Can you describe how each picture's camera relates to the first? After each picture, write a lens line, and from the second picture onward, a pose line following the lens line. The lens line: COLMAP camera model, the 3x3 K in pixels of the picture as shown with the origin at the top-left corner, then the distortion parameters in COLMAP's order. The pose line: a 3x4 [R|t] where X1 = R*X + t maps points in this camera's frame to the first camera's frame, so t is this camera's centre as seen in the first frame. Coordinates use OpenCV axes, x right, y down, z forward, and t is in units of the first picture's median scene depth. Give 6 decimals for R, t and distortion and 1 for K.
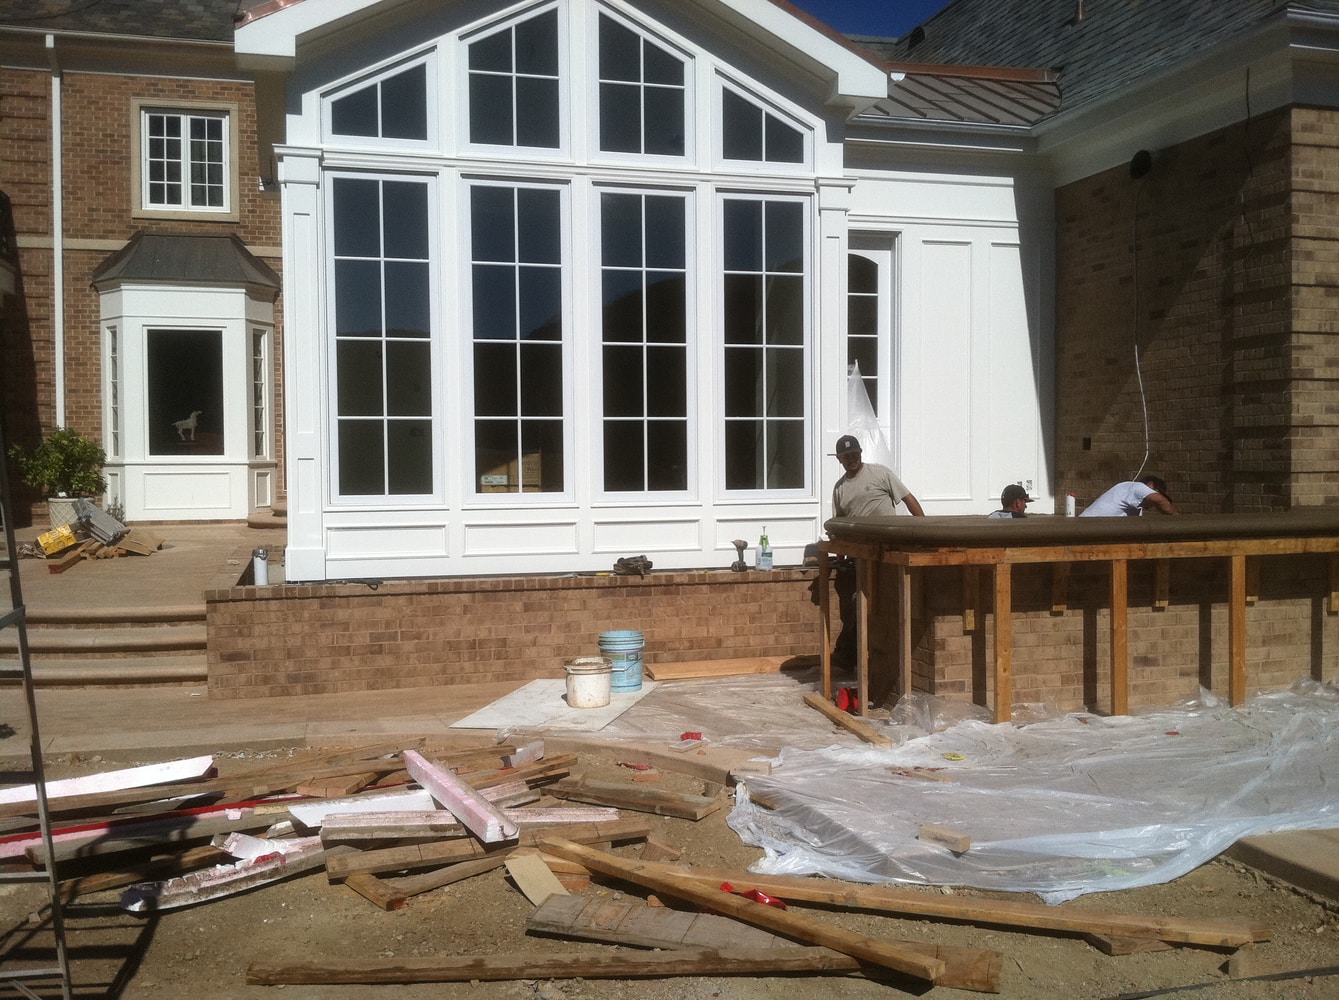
lens RADIAL K [[1269.3, 0, 669.5], [0, 1269.3, 500.0], [0, 0, 1]] dist [0.007321, 0.014942]
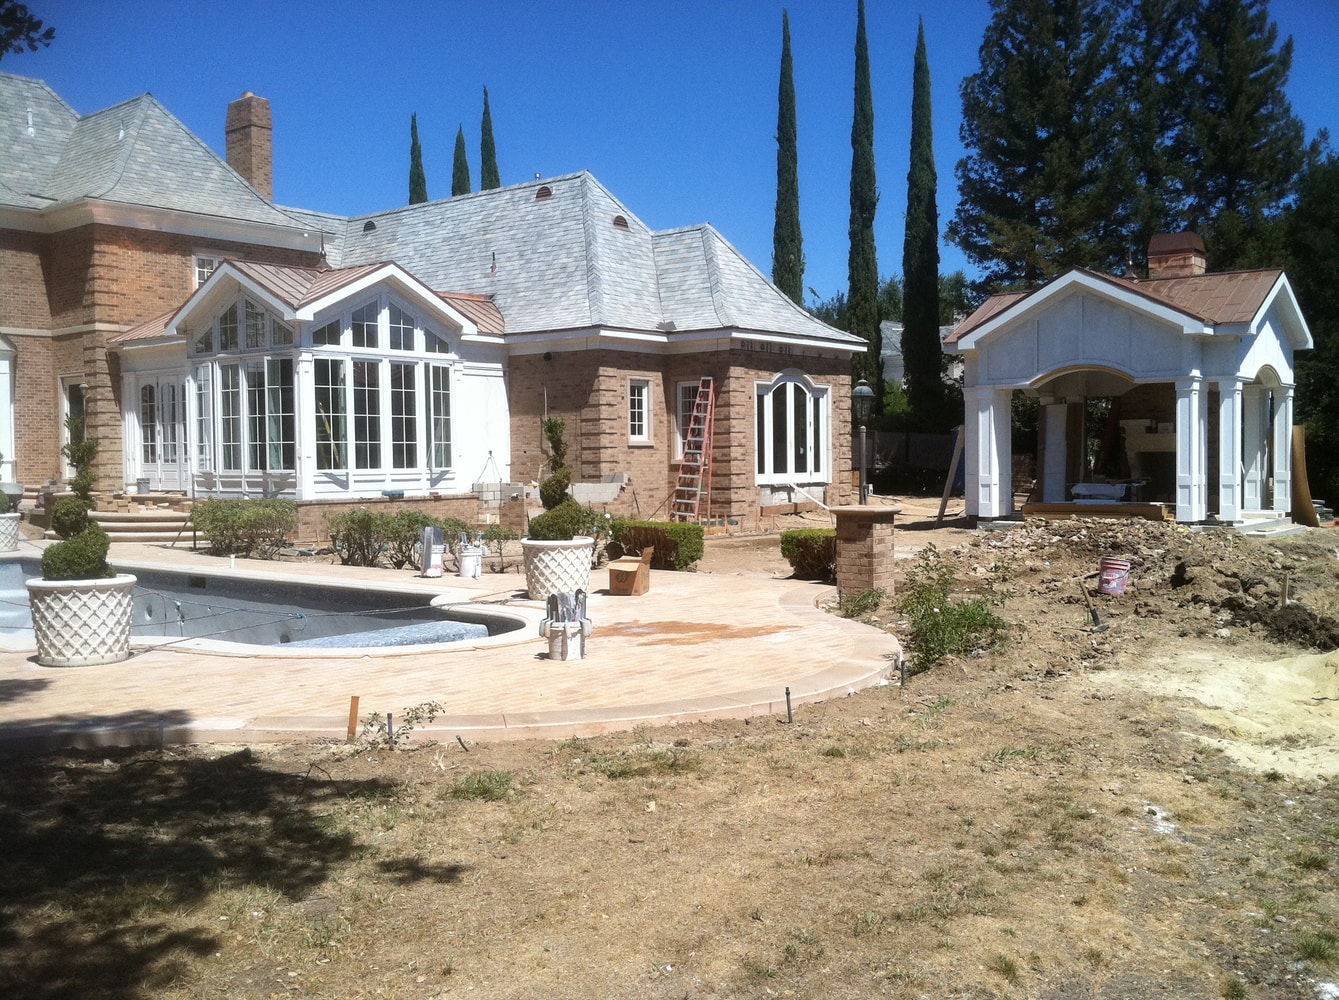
lens RADIAL K [[1228.7, 0, 669.5], [0, 1228.7, 500.0], [0, 0, 1]] dist [0.005944, -0.008496]
pose [[0.808698, -0.018796, 0.587924, -1.160107], [0.019990, 0.999790, 0.004467, 0.063624], [-0.587885, 0.008140, 0.808904, -1.568644]]
